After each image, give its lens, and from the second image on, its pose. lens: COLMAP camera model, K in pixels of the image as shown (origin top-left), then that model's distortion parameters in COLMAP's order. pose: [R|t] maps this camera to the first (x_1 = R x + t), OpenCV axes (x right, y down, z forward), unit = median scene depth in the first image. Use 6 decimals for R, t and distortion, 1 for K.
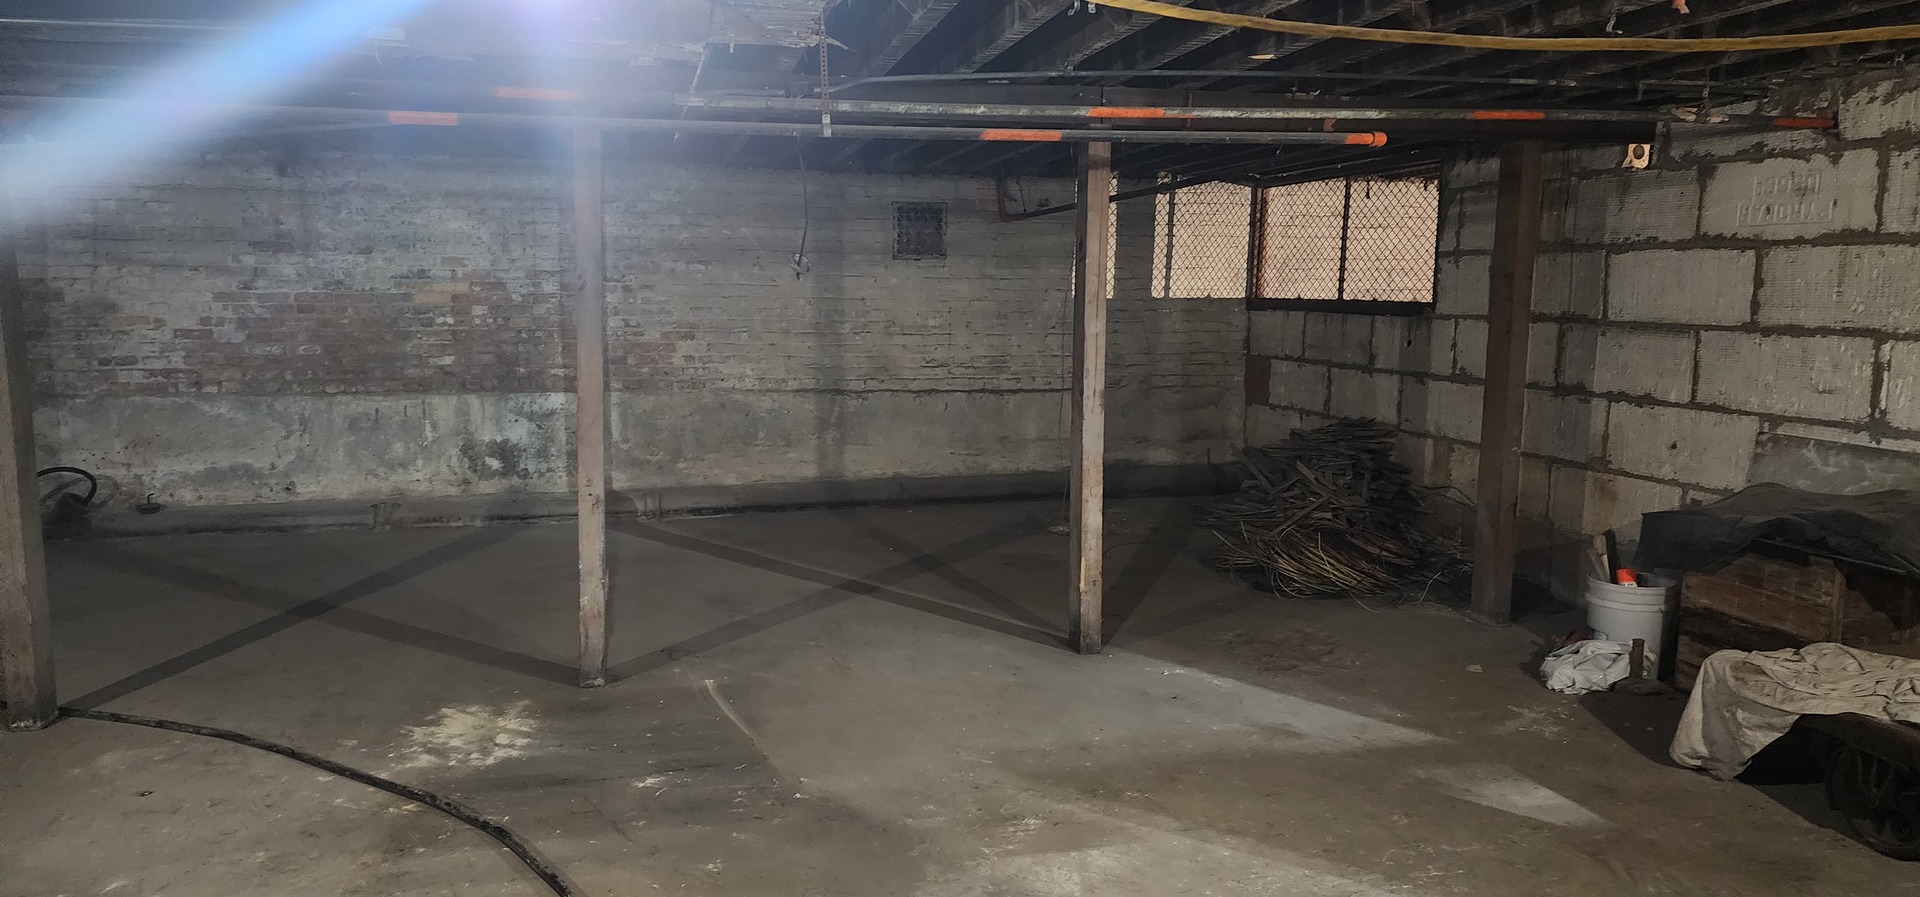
lens RADIAL K [[1283.0, 0, 956.8], [0, 1283.0, 453.9], [0, 0, 1]] dist [0.083467, -0.064605]
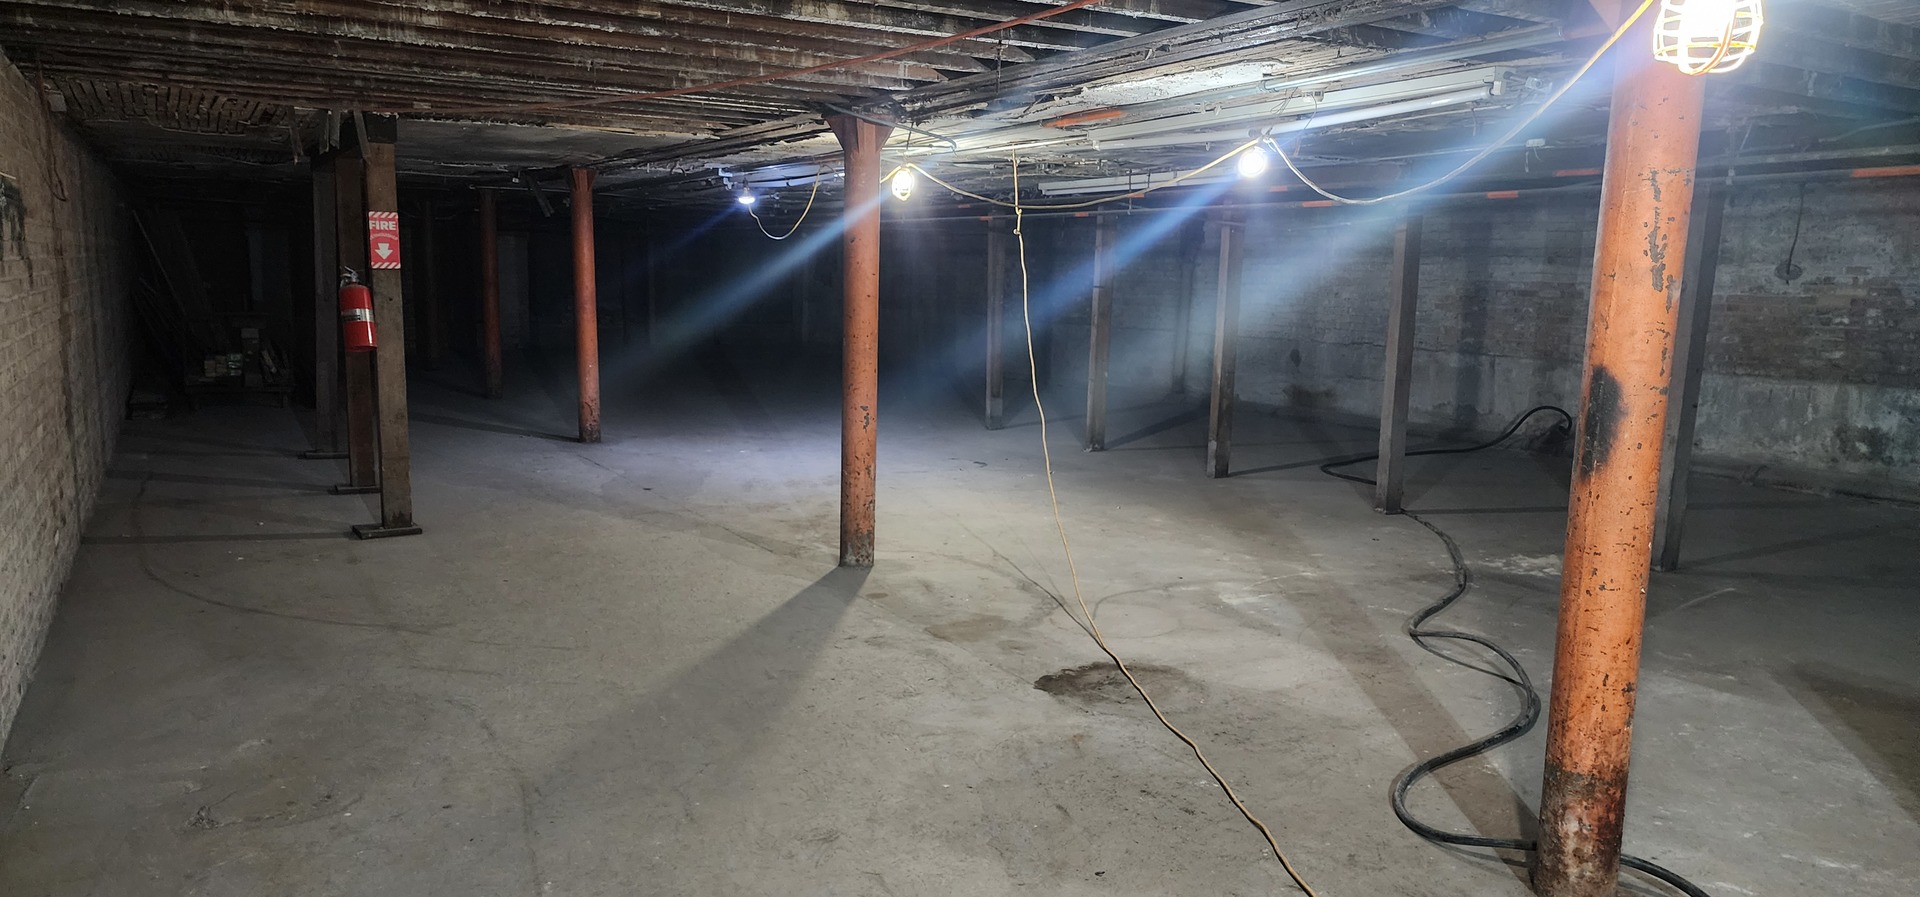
lens RADIAL K [[1283.0, 0, 962.9], [0, 1283.0, 461.6], [0, 0, 1]] dist [0.083467, -0.064605]
pose [[0.302523, 0.143268, -0.942313, 0.502870], [-0.143742, 0.984189, 0.103487, 0.013694], [0.942241, 0.104143, 0.318334, -0.111697]]
